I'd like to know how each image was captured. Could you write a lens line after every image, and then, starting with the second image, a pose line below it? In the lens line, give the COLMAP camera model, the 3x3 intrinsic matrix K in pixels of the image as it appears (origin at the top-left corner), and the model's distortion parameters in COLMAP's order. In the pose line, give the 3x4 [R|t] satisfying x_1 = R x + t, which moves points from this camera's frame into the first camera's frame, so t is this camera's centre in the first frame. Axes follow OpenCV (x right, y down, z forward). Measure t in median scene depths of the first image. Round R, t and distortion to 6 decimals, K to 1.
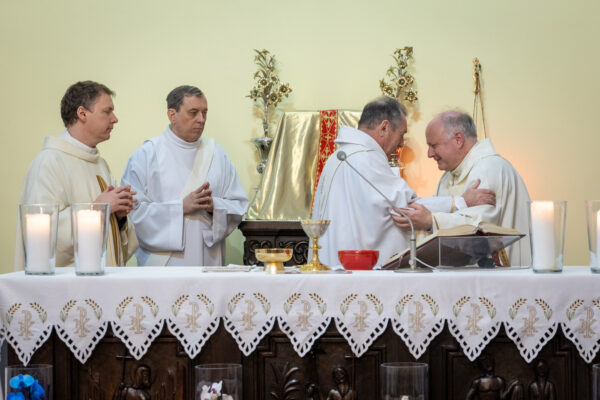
lens RADIAL K [[1701.5, 0, 299.3], [0, 1701.5, 199.7], [0, 0, 1]] dist [0.035289, 0.000000]
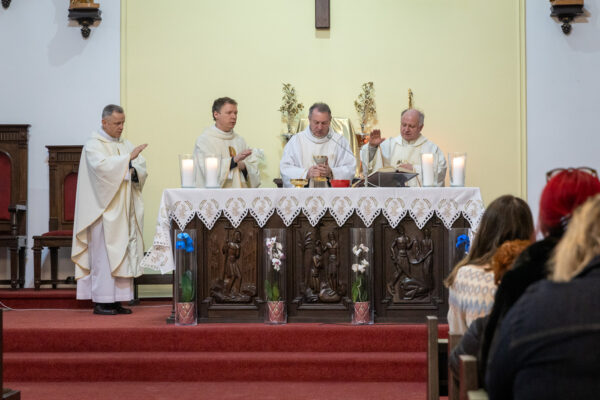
lens RADIAL K [[1701.5, 0, 302.8], [0, 1701.5, 200.4], [0, 0, 1]] dist [0.035289, 0.000000]
pose [[0.999974, 0.001766, 0.007035, -0.026495], [-0.001591, 0.999692, -0.024771, 0.112119], [-0.007076, 0.024760, 0.999668, -1.112432]]
